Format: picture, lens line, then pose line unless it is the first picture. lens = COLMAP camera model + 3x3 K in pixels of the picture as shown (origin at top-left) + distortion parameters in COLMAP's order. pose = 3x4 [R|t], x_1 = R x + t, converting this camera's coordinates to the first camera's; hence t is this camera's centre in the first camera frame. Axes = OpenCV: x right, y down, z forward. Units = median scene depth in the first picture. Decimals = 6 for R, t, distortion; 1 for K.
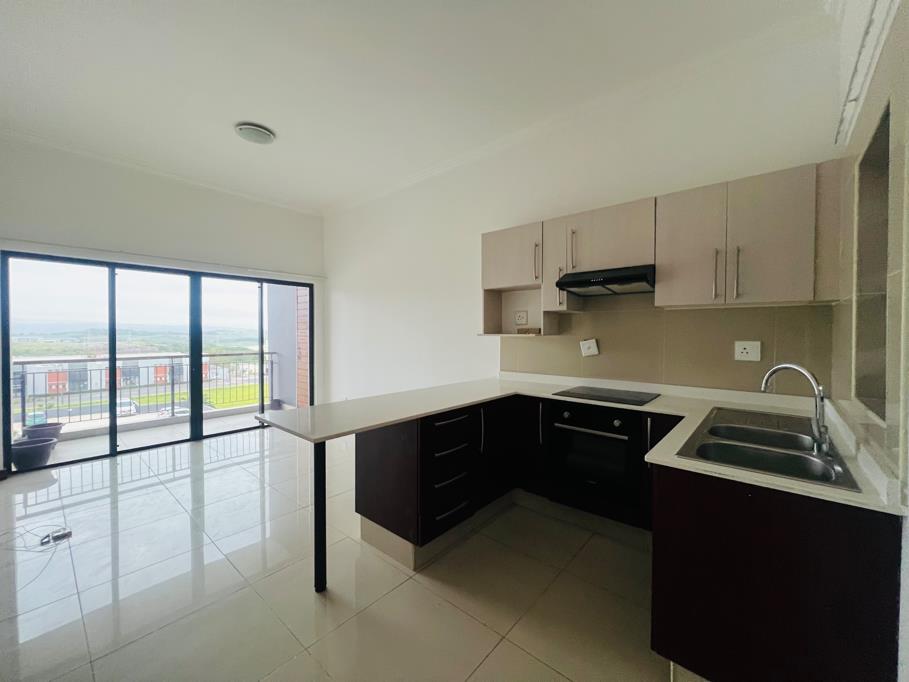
lens RADIAL K [[362.7, 0, 458.7], [0, 362.7, 338.2], [0, 0, 1]] dist [0.008168, -0.000096]
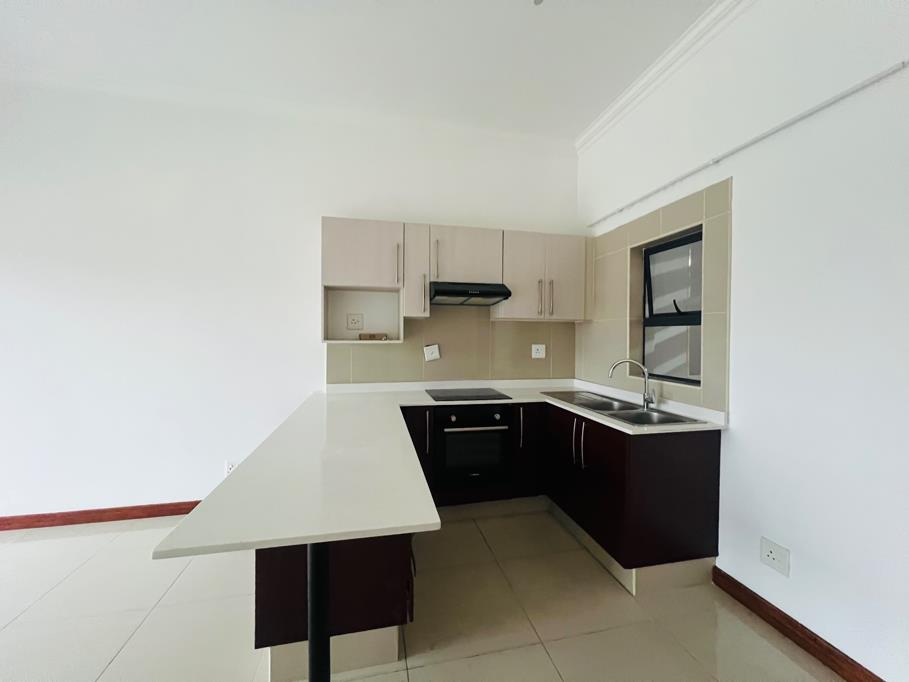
lens RADIAL K [[362.7, 0, 453.8], [0, 362.7, 339.5], [0, 0, 1]] dist [0.008168, -0.000096]
pose [[0.600830, -0.008168, 0.799335, -0.508088], [0.008299, 0.999958, 0.003980, -0.018606], [-0.799333, 0.004243, 0.600873, 0.355952]]
